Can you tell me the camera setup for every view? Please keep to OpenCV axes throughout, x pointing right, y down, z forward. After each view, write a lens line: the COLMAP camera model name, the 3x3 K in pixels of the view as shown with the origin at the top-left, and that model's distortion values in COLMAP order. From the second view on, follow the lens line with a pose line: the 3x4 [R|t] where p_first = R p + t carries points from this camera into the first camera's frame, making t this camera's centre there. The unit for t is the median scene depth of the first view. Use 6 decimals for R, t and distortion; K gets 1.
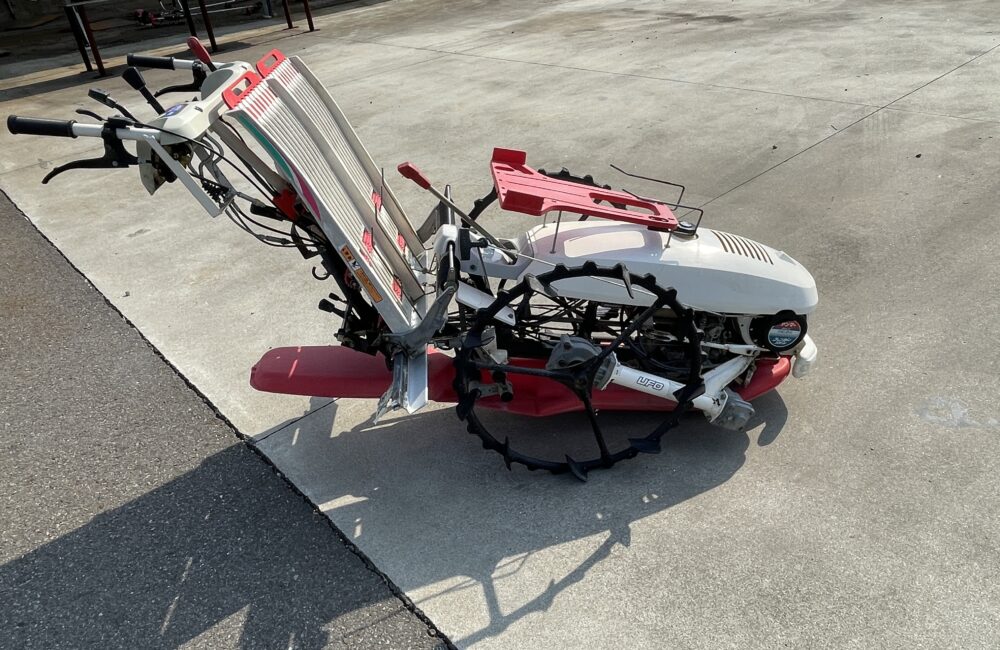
lens RADIAL K [[717.5, 0, 500.3], [0, 717.5, 325.6], [0, 0, 1]] dist [0.003866, -0.000028]
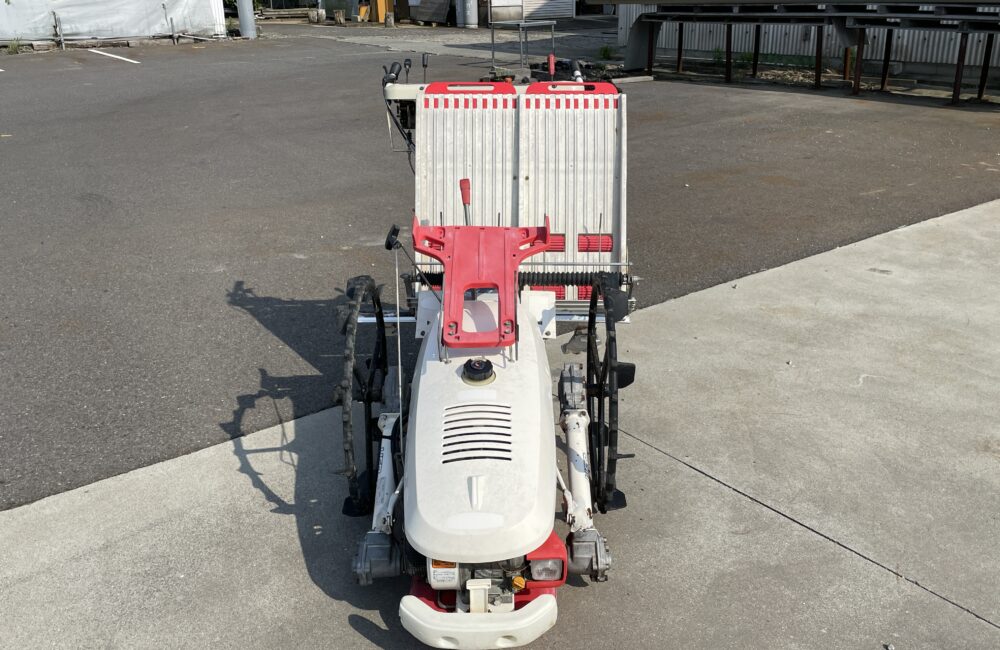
lens RADIAL K [[886.1, 0, 504.9], [0, 886.1, 324.8], [0, 0, 1]] dist [0.059255, -0.075887]
pose [[-0.081295, 0.420789, -0.903508, 1.312567], [-0.513441, 0.759290, 0.399821, -0.674544], [0.854266, 0.496401, 0.154324, 0.970920]]
